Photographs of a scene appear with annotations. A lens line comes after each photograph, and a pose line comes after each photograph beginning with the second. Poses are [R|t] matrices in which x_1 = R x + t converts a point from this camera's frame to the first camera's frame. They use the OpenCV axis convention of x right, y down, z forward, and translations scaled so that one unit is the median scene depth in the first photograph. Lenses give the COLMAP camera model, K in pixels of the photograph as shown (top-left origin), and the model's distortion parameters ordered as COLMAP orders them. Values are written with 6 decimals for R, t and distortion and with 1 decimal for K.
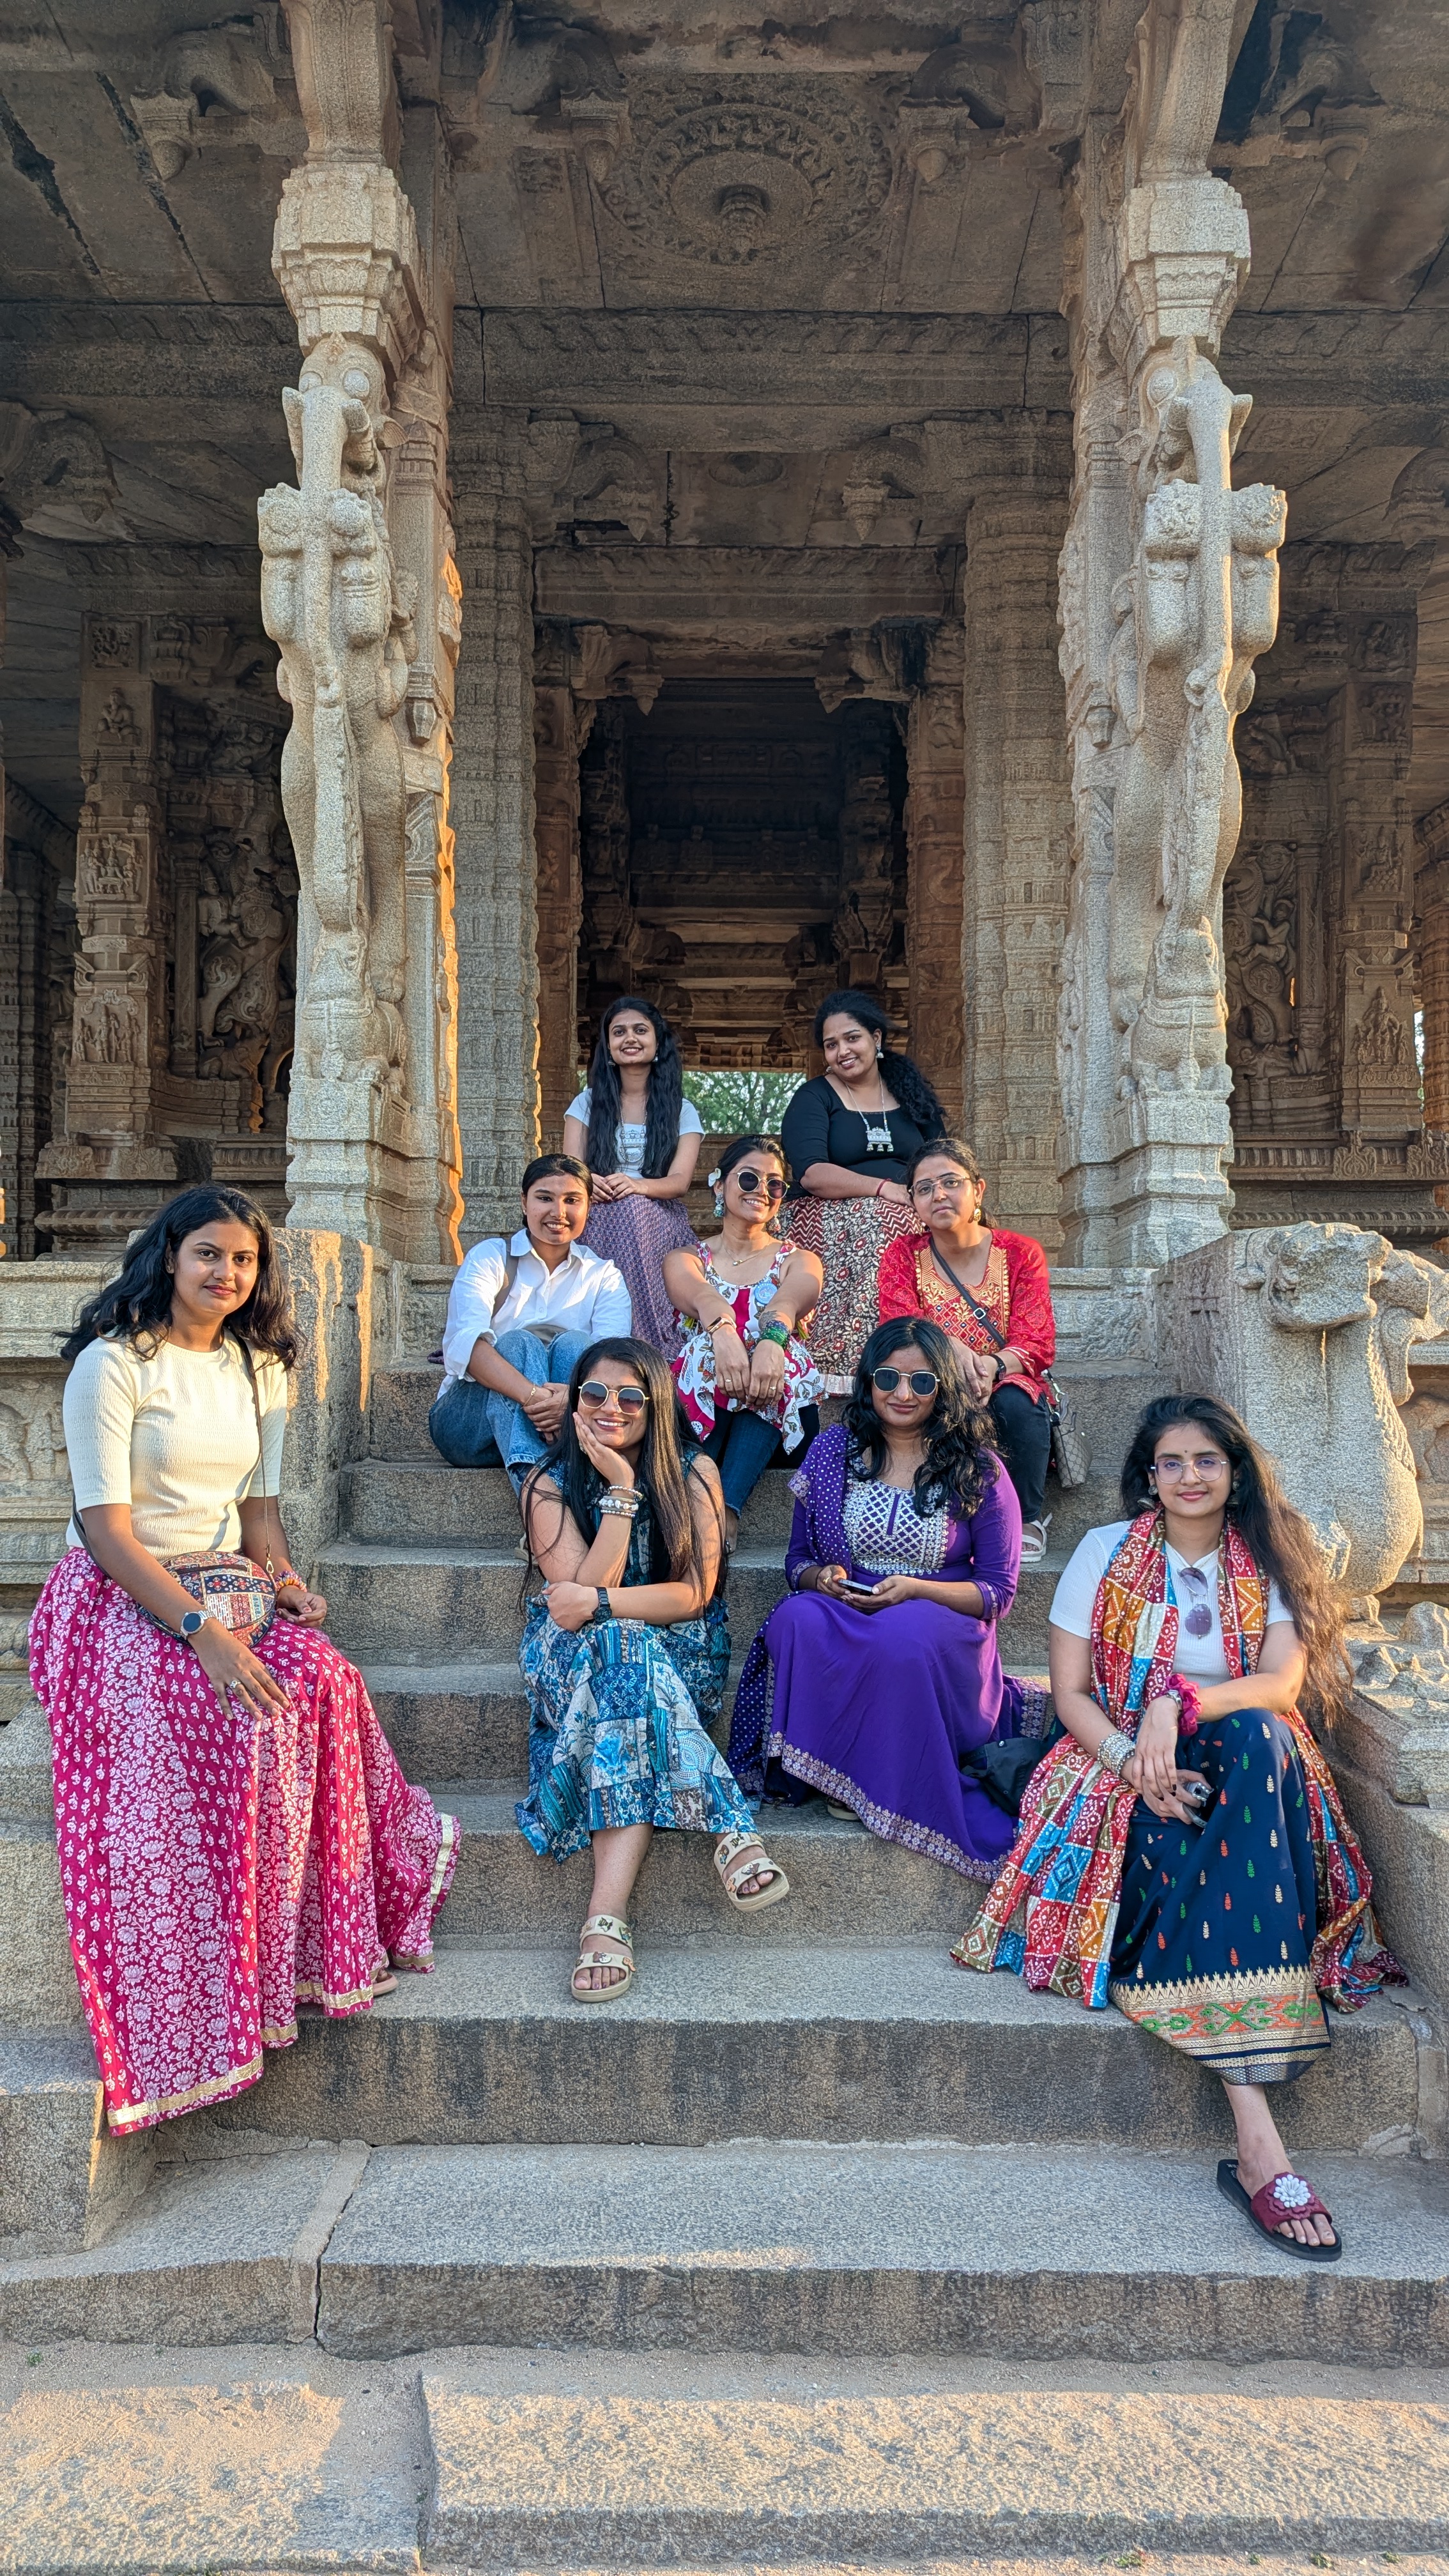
lens RADIAL K [[1789.1, 0, 724.5], [0, 1789.1, 1288.0], [0, 0, 1]] dist [0.021578, -0.001573]
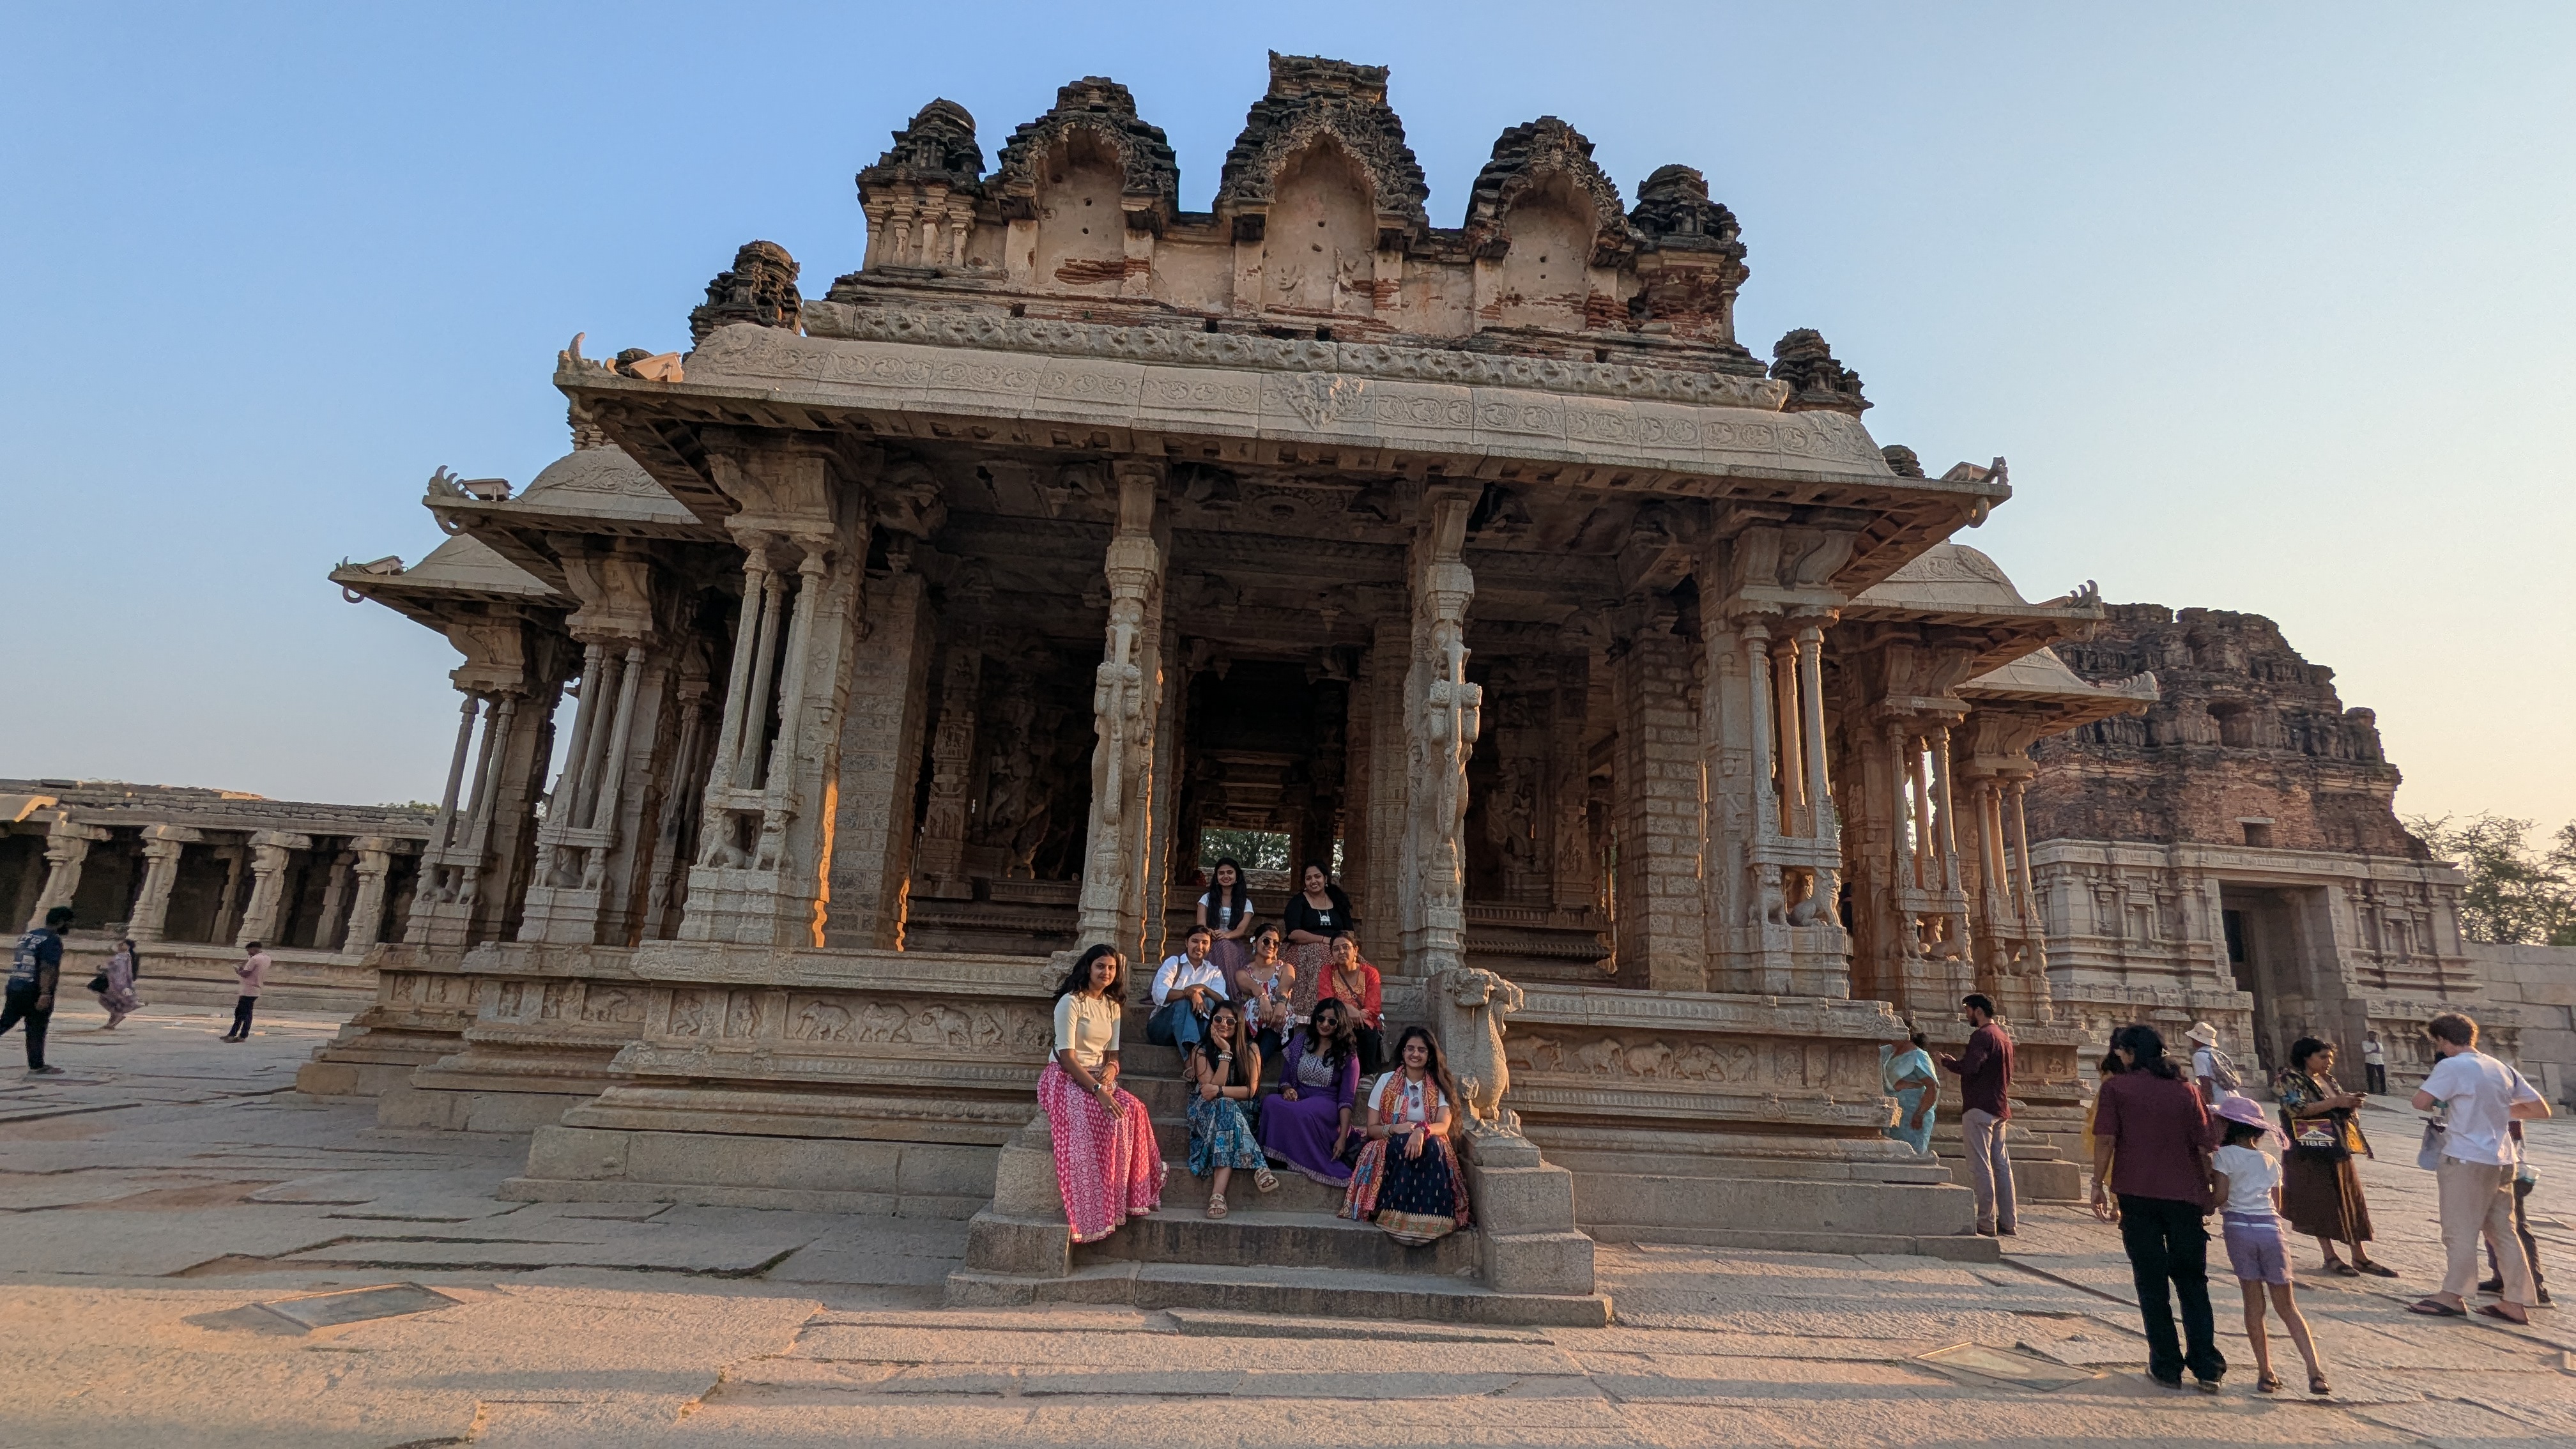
lens RADIAL K [[1207.3, 0, 1288.0], [0, 1207.3, 724.5], [0, 0, 1]] dist [0.002685, 0.000028]
pose [[0.997558, 0.055464, 0.042445, -0.048277], [-0.046680, 0.981534, -0.185506, -0.035939], [-0.051950, 0.183072, 0.981726, -0.712549]]
